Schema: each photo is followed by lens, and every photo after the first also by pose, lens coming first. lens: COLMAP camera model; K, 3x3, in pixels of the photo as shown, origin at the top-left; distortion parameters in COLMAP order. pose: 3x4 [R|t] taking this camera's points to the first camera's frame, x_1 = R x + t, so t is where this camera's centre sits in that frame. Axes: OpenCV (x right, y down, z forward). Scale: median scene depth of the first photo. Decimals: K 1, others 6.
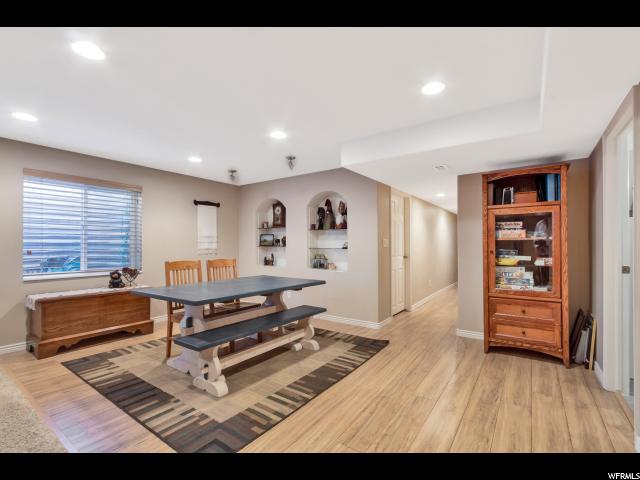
lens RADIAL K [[296.2, 0, 320.0], [0, 296.2, 240.0], [0, 0, 1]] dist [-0.000347, -0.000239]
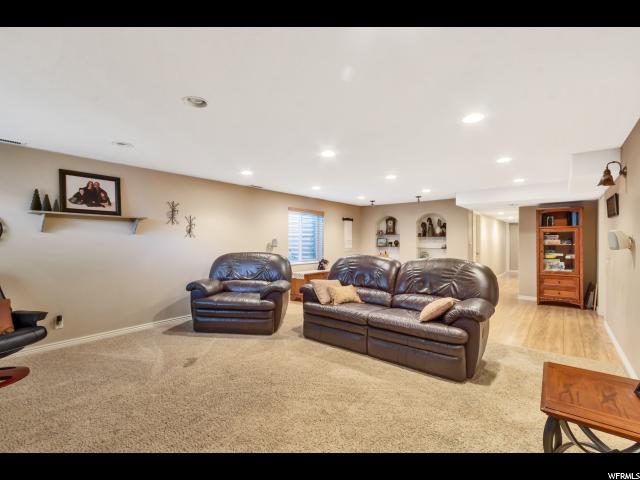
lens RADIAL K [[304.8, 0, 315.3], [0, 304.8, 238.9], [0, 0, 1]] dist [0.000661, 0.000219]
pose [[0.998949, 0.004427, -0.045614, -0.770077], [-0.004293, 0.999986, 0.003048, -0.038278], [0.045627, -0.002849, 0.998955, -1.004069]]
